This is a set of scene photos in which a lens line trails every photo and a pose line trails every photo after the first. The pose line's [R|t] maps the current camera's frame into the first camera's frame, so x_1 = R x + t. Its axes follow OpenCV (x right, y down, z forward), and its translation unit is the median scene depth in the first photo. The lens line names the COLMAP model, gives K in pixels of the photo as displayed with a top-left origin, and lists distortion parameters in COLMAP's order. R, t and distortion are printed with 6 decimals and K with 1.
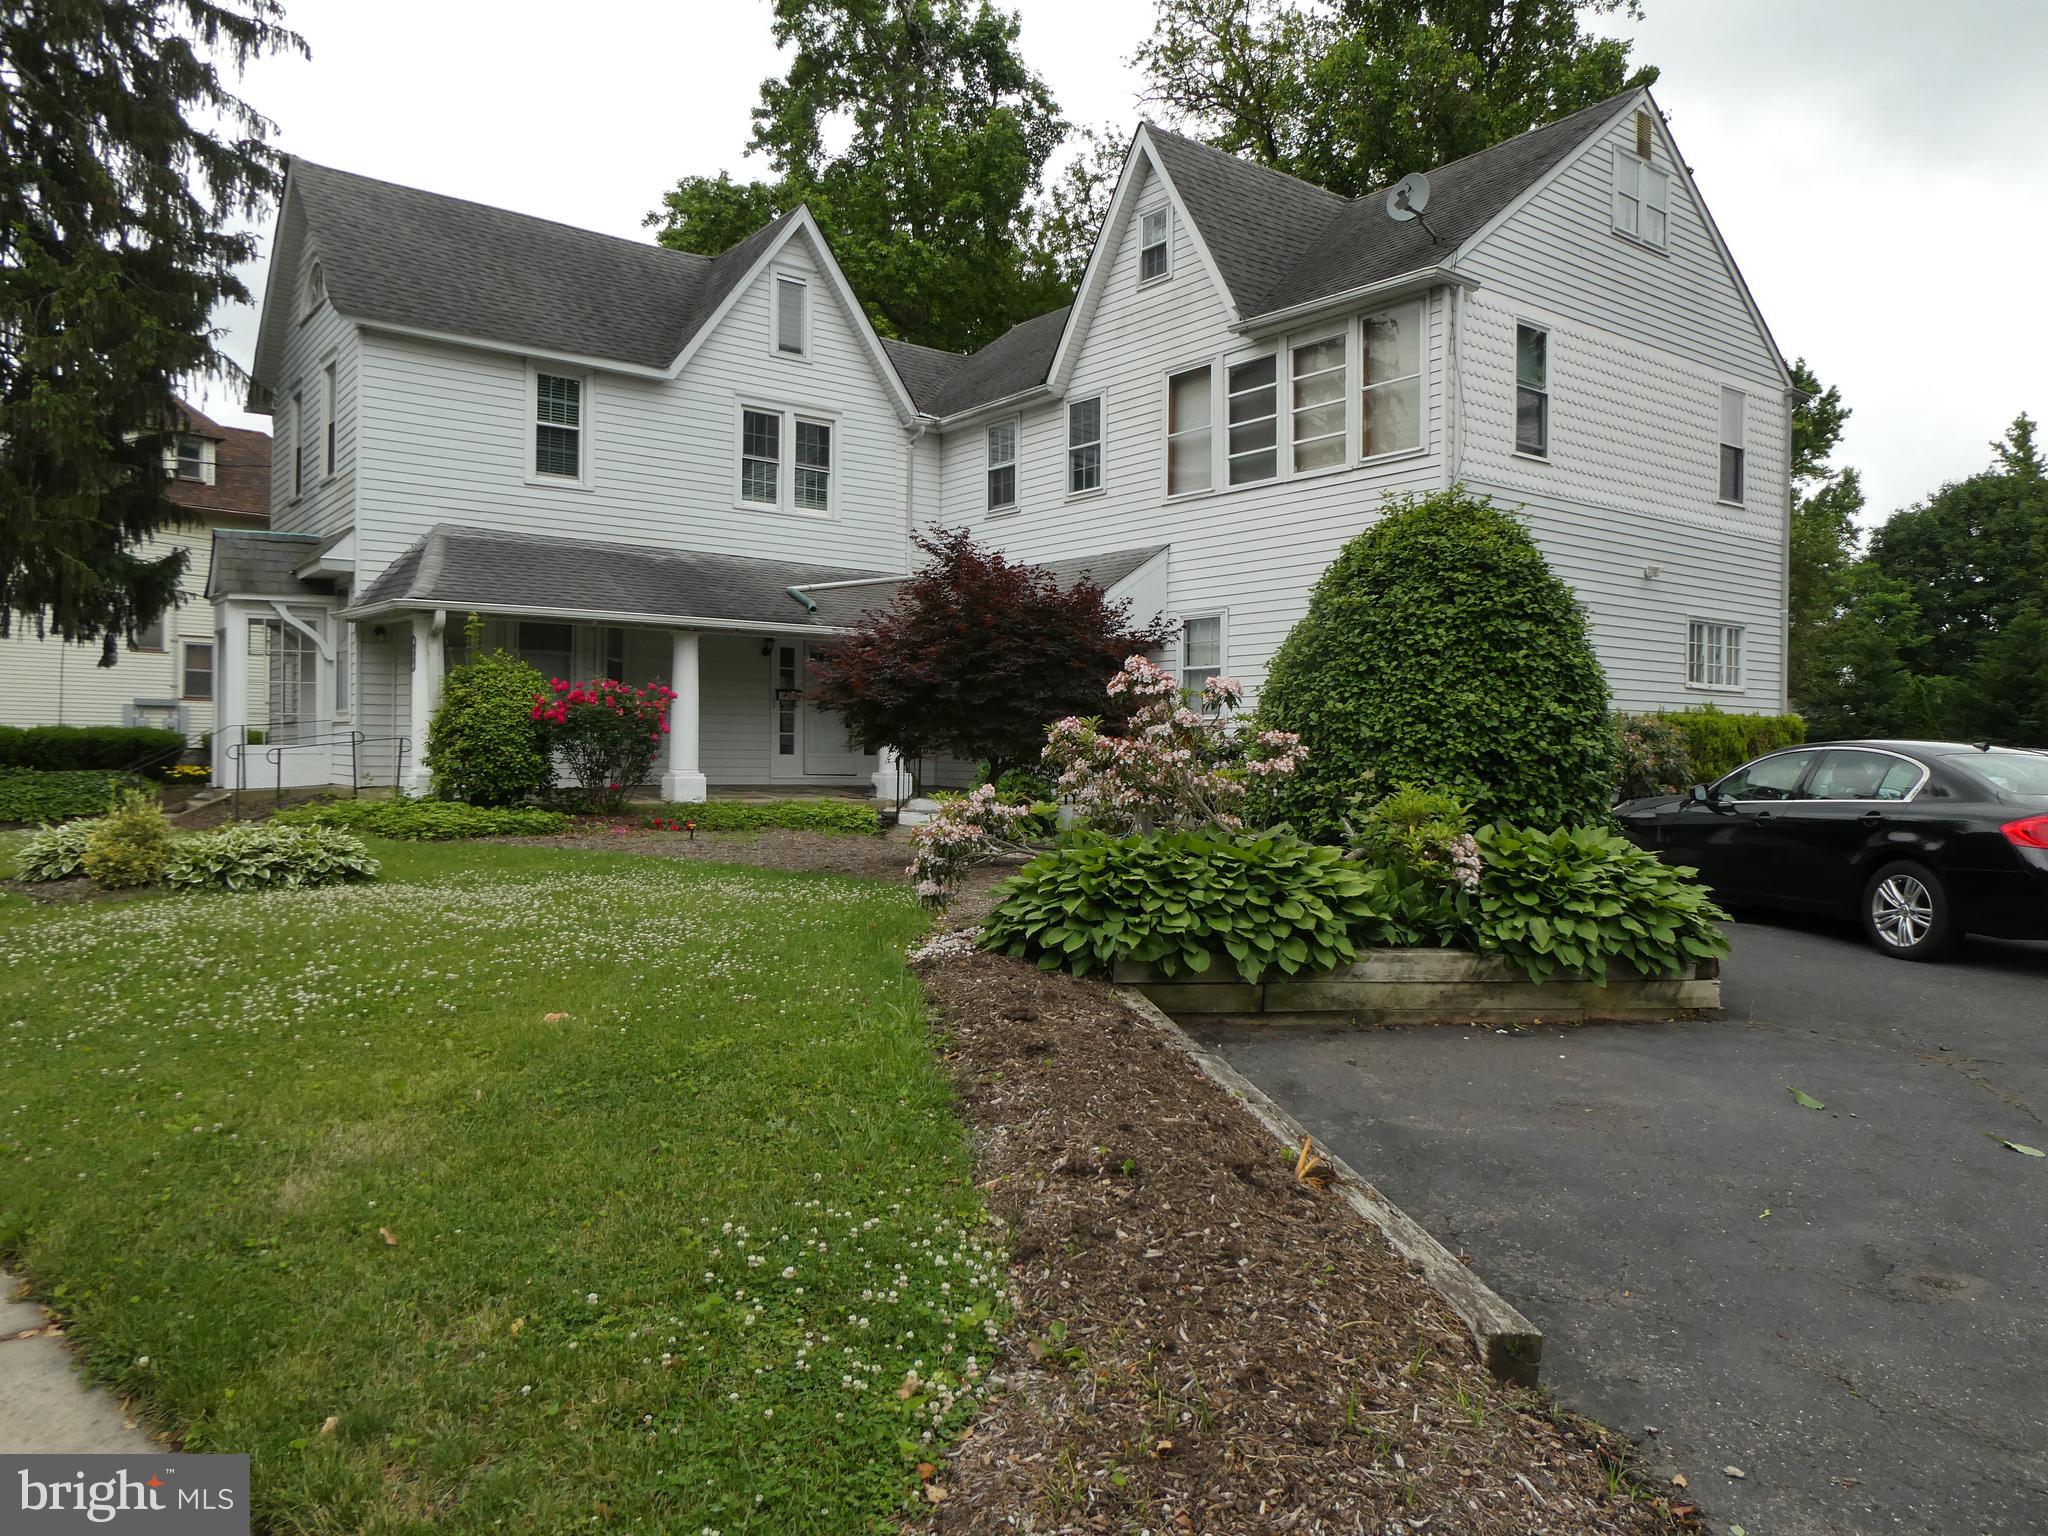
lens RADIAL K [[1454.9, 0, 1030.0], [0, 1454.9, 770.9], [0, 0, 1]] dist [-0.010940, 0.008479]
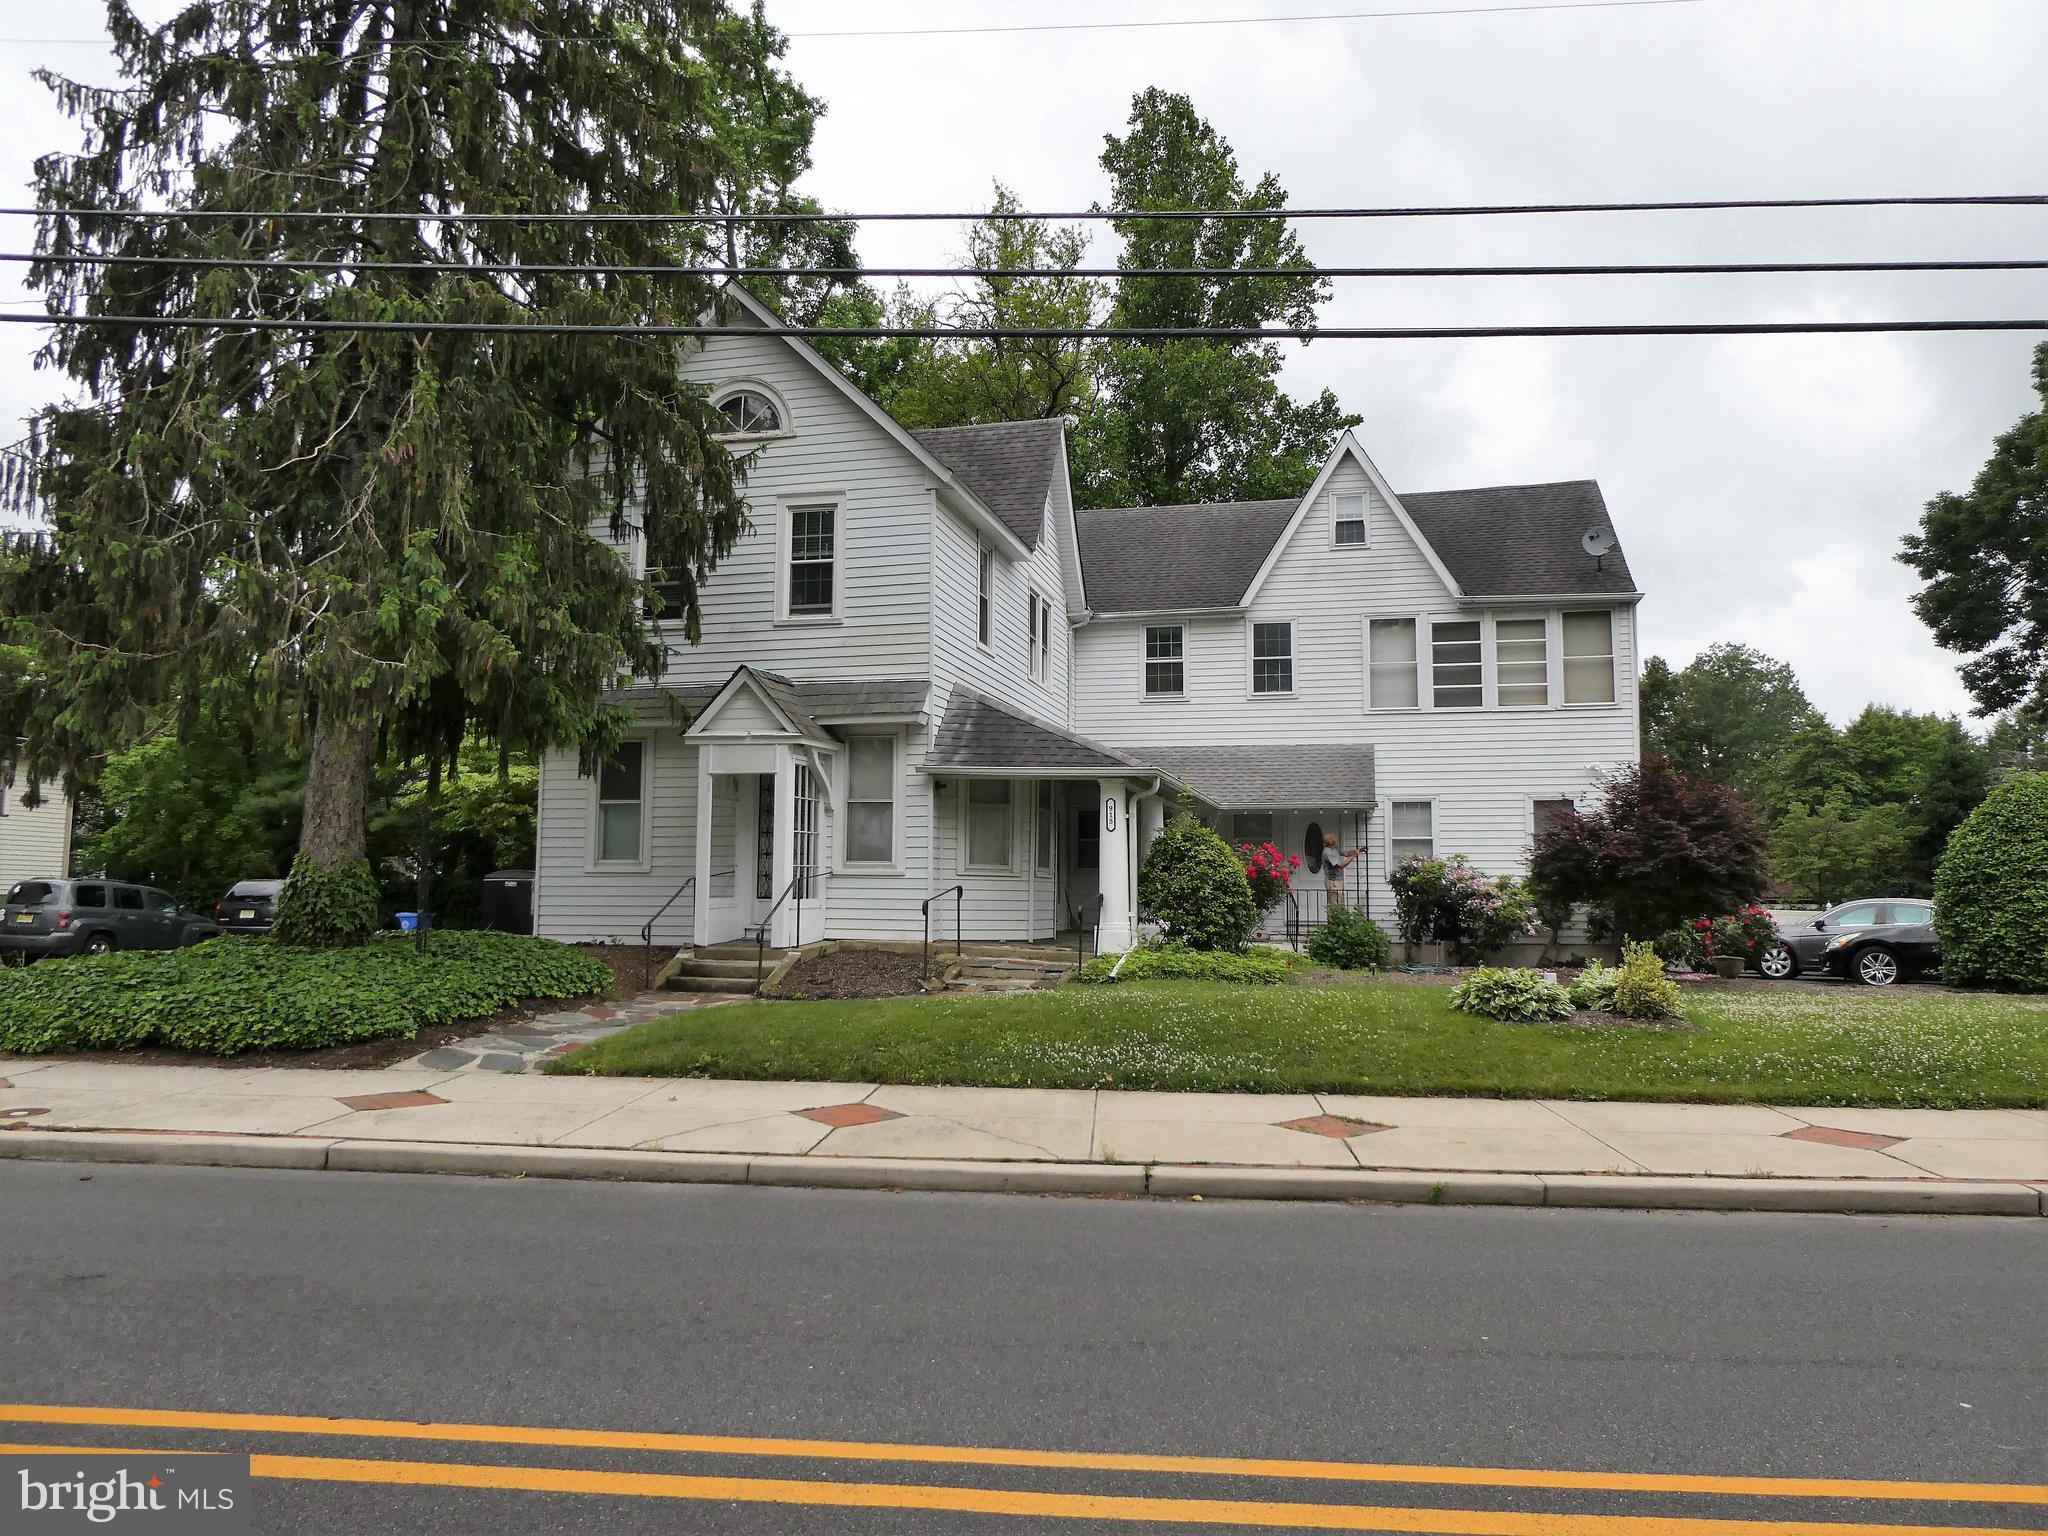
lens RADIAL K [[1454.9, 0, 1039.3], [0, 1454.9, 757.2], [0, 0, 1]] dist [-0.010940, 0.008479]
pose [[0.773127, 0.055579, 0.631811, -1.011831], [0.008828, 0.995114, -0.098341, -0.016183], [-0.634189, 0.081608, 0.768859, 0.177457]]
